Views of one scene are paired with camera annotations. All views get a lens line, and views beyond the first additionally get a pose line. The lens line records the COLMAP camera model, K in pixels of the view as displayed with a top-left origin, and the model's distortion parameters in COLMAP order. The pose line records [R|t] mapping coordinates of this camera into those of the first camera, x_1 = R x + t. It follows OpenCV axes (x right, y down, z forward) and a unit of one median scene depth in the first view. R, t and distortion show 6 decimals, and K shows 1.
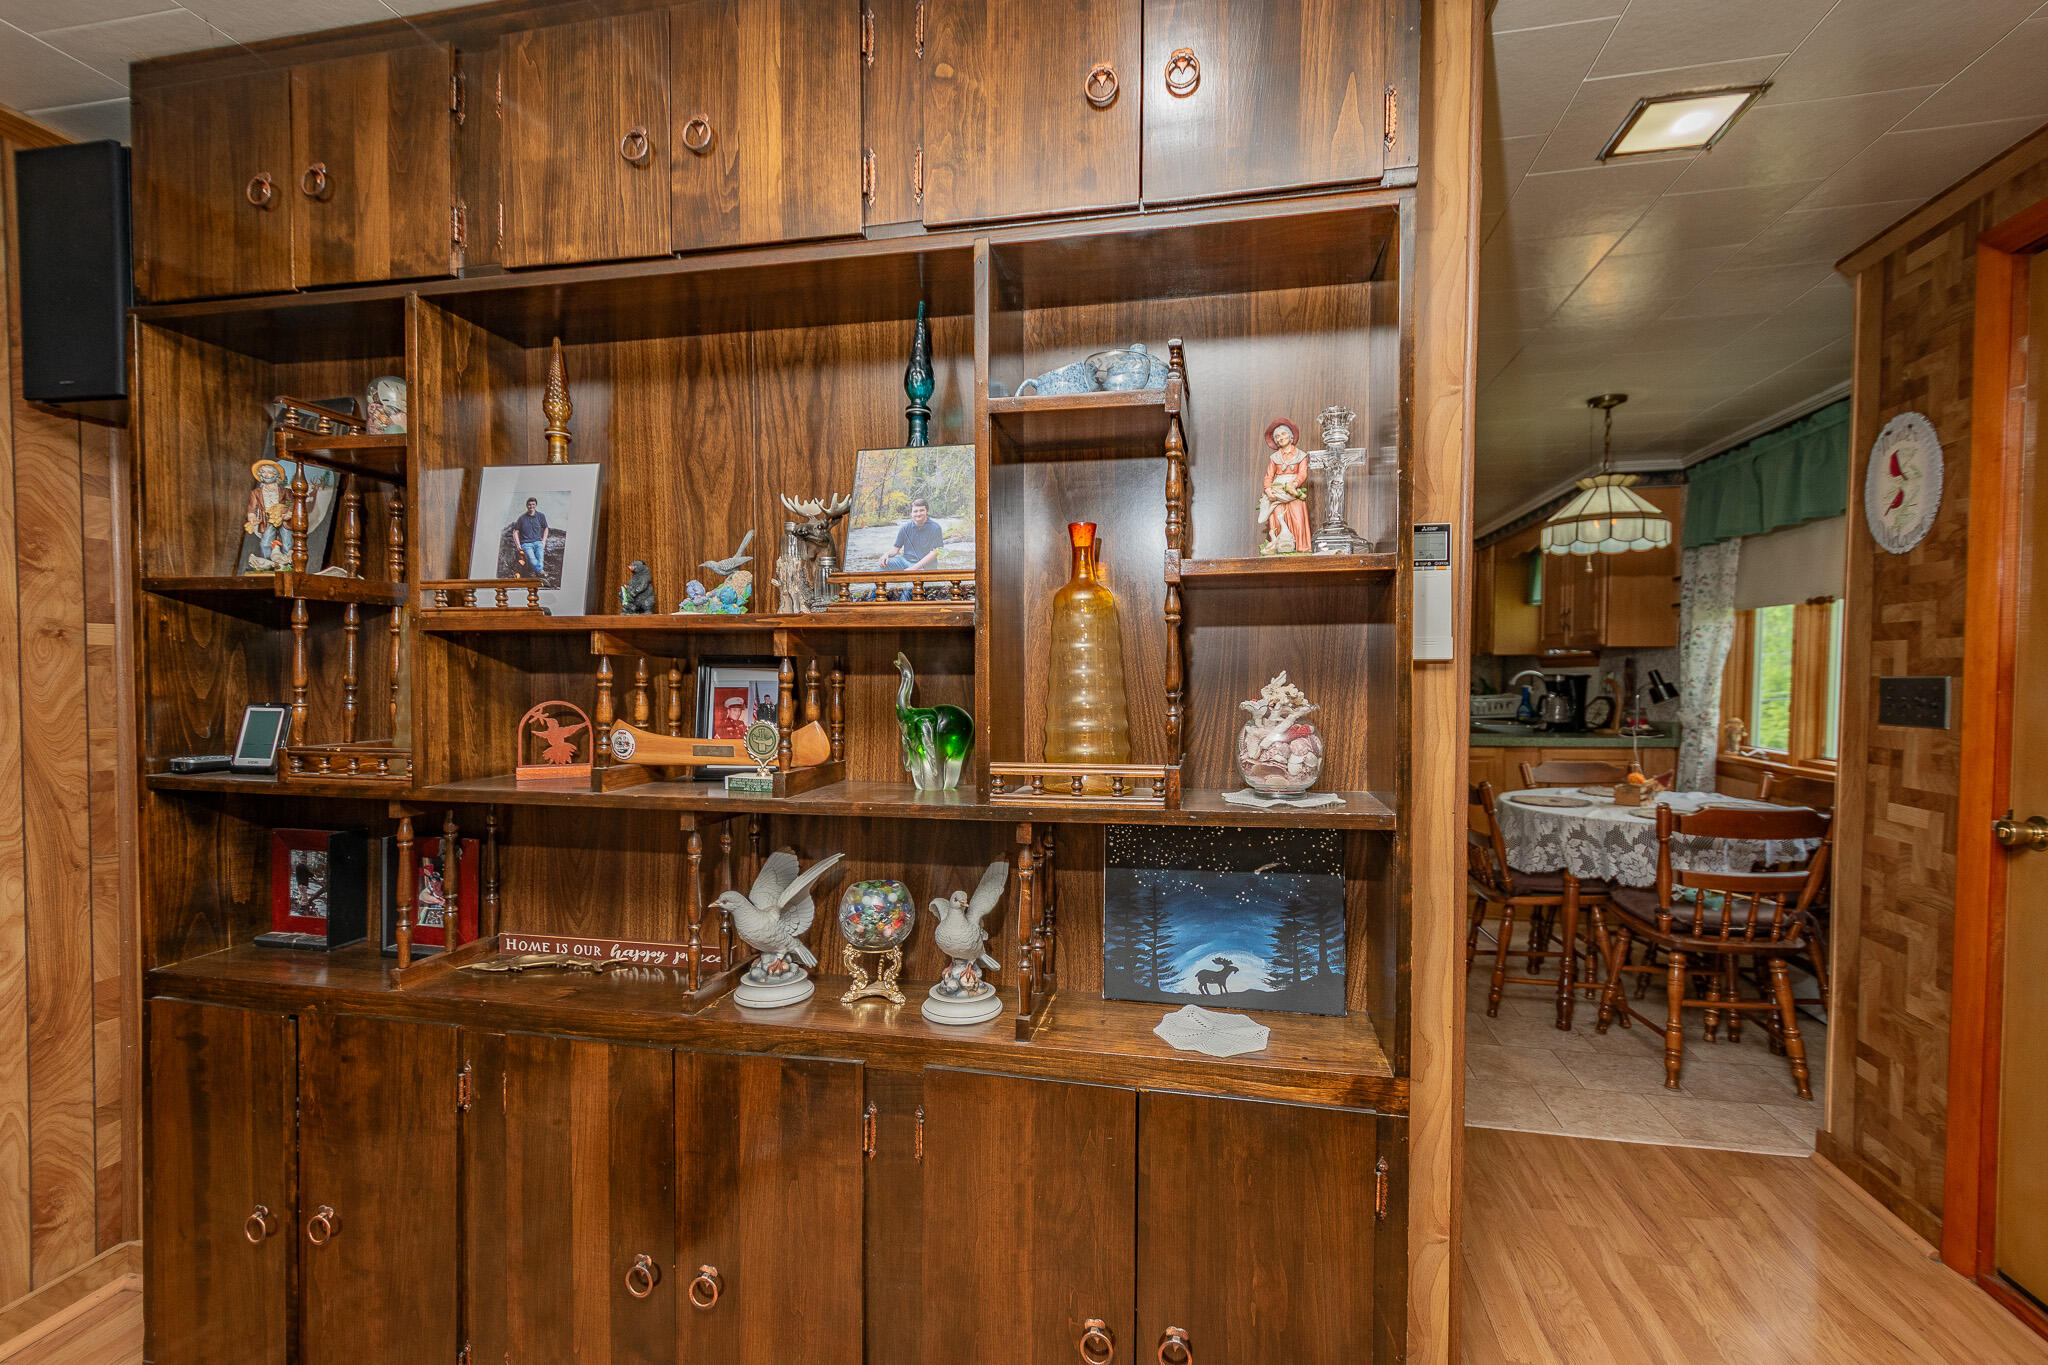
lens RADIAL K [[890.9, 0, 1050.8], [0, 890.9, 694.8], [0, 0, 1]] dist [0.021951, -0.009505]
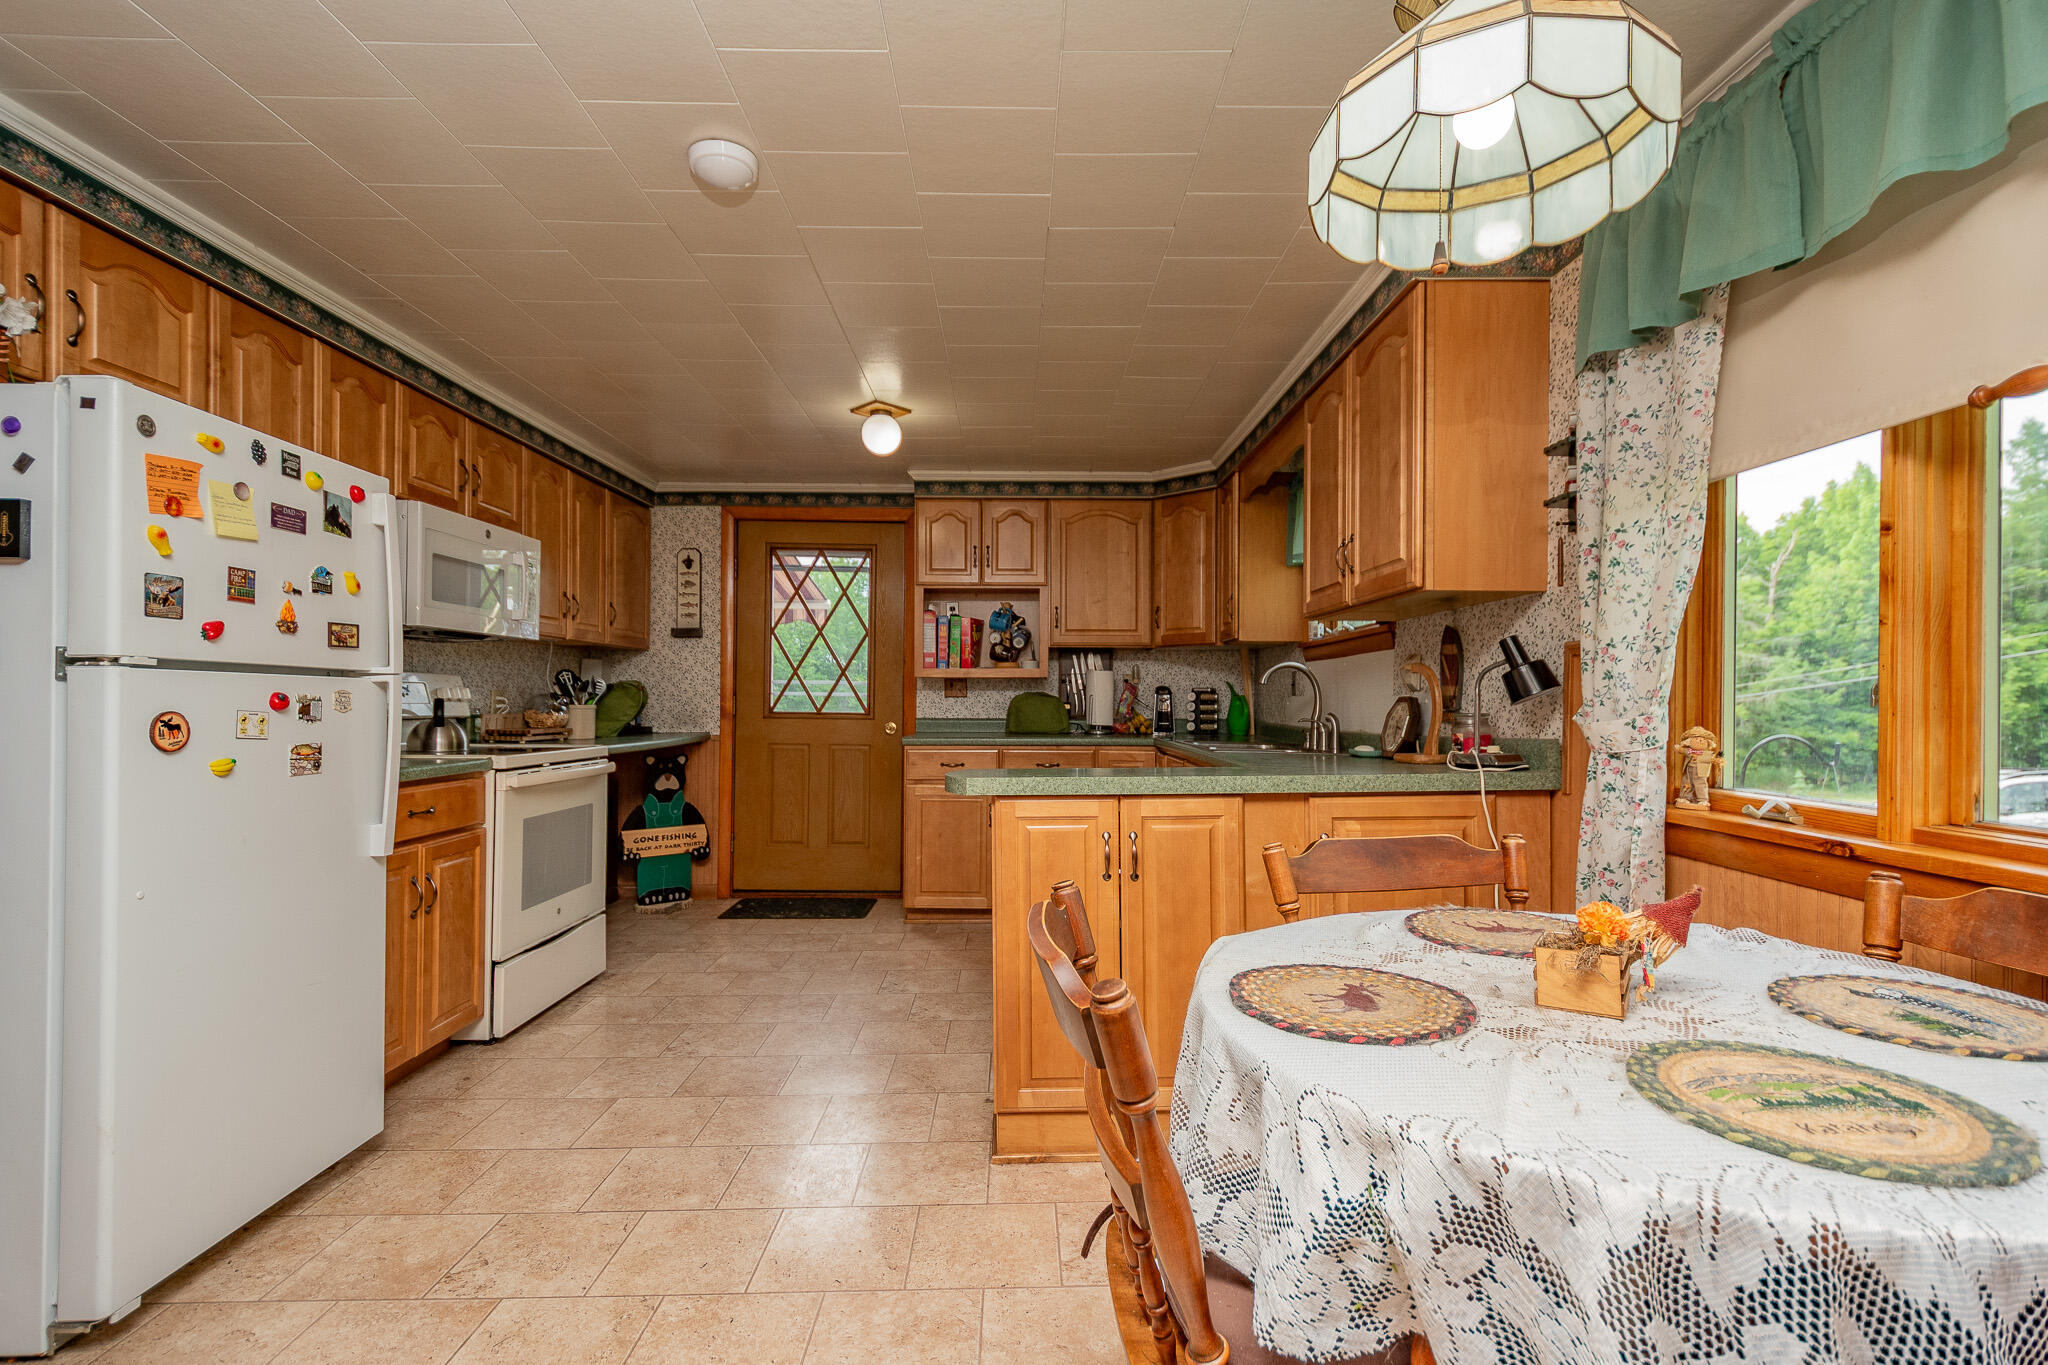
lens RADIAL K [[889.5, 0, 1035.6], [0, 889.5, 690.8], [0, 0, 1]] dist [0.021530, -0.008642]
pose [[0.977776, 0.000913, 0.209652, 0.337894], [0.006788, 0.999328, -0.036008, 0.021259], [-0.209544, 0.036631, 0.977113, 0.624475]]
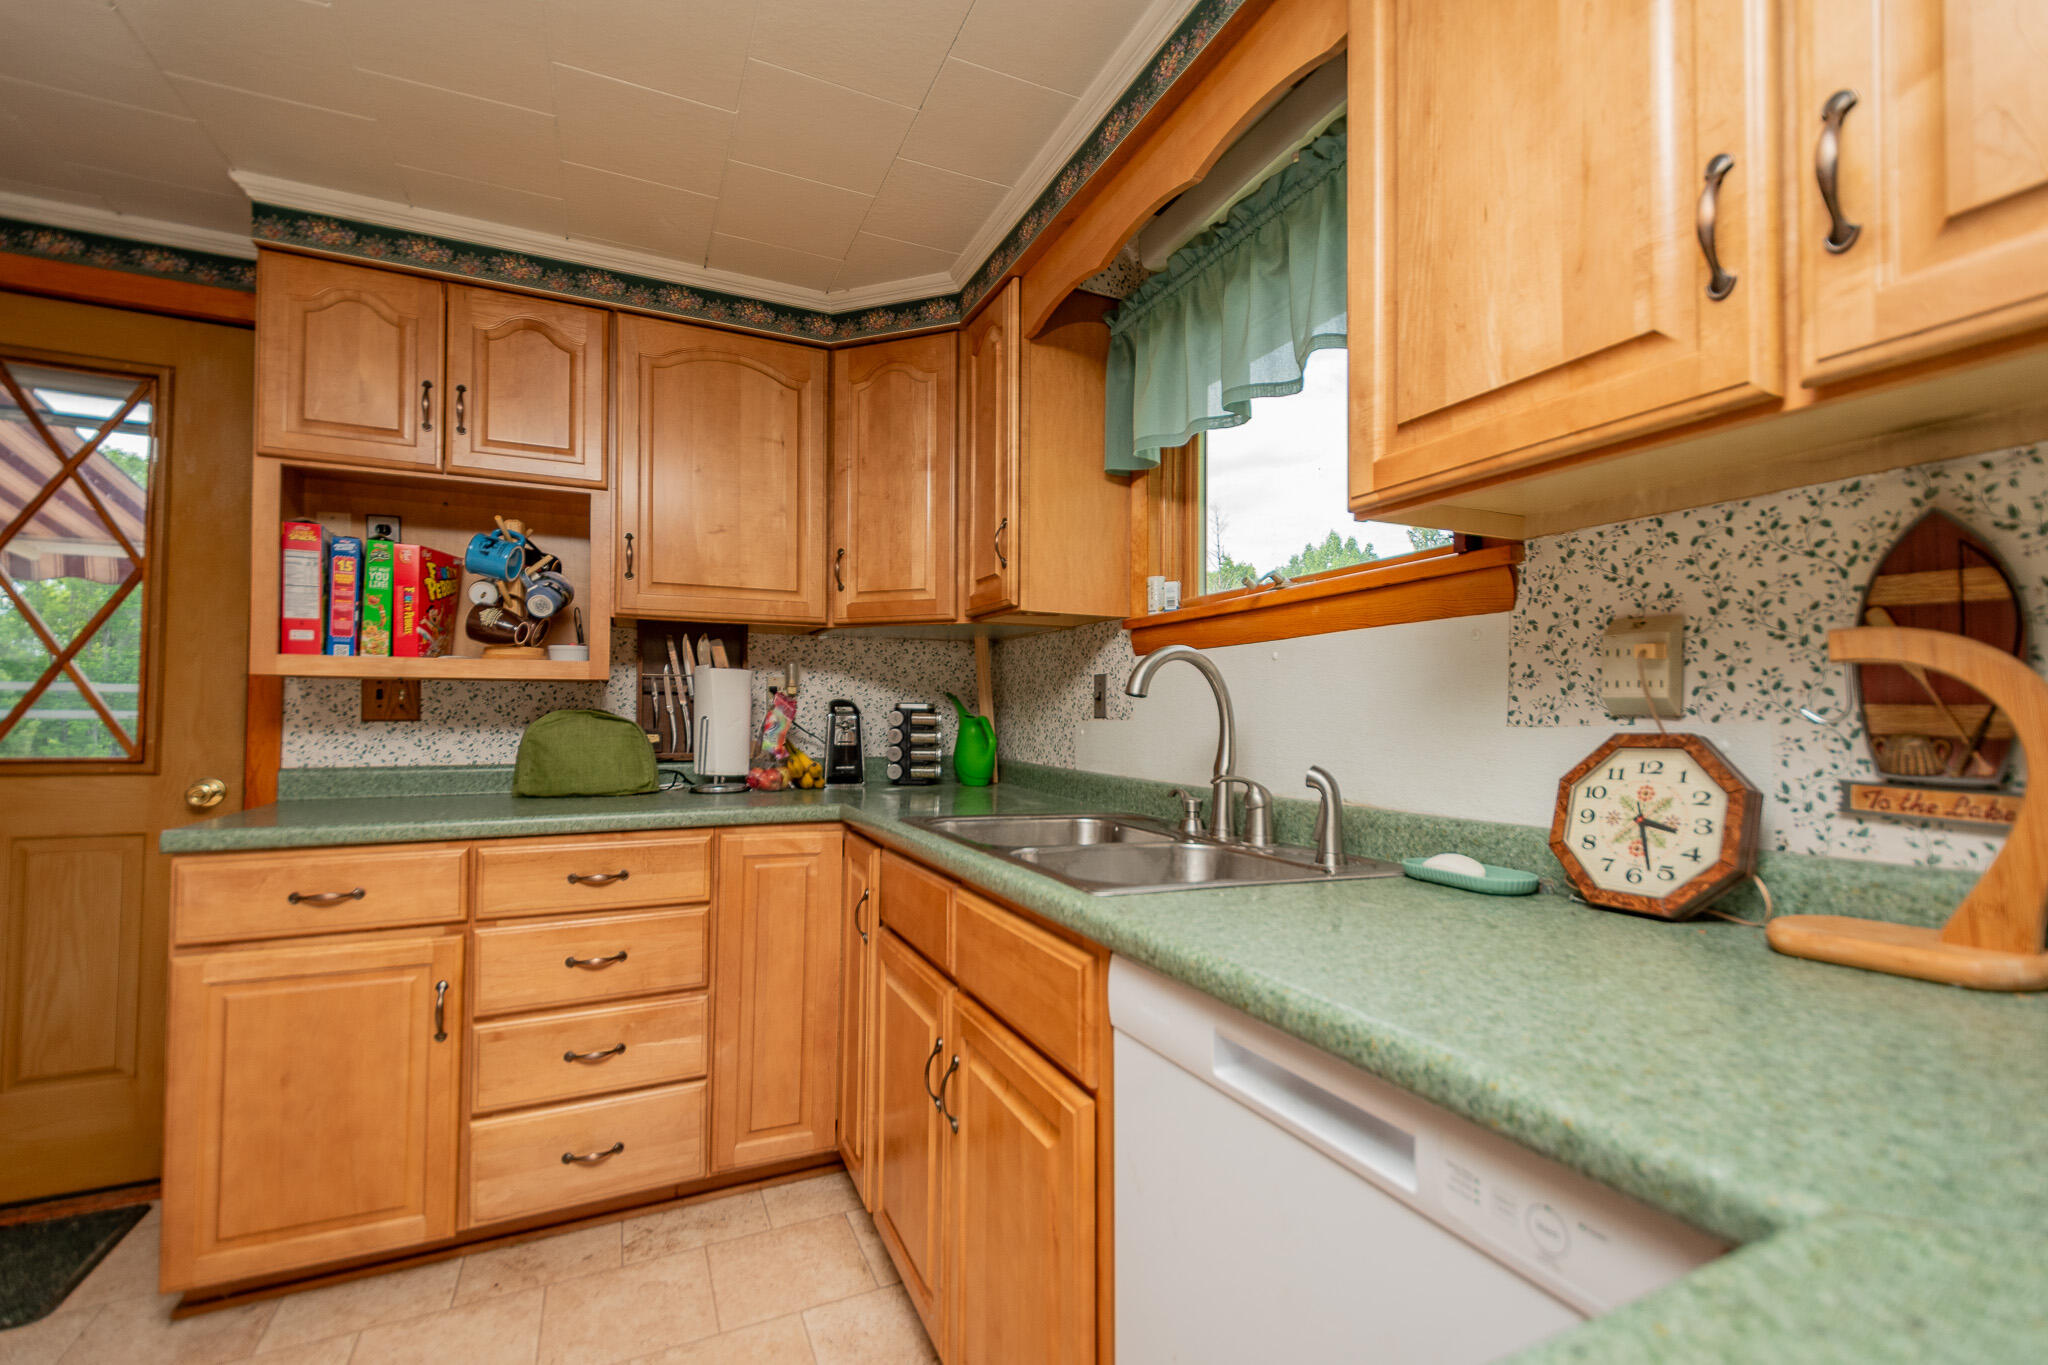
lens RADIAL K [[889.5, 0, 1035.6], [0, 889.5, 690.8], [0, 0, 1]] dist [0.021530, -0.008642]
pose [[0.807173, 0.013367, 0.590163, 0.472805], [0.017576, 0.998756, -0.046661, 0.001278], [-0.590053, 0.048036, 0.805934, 1.109897]]
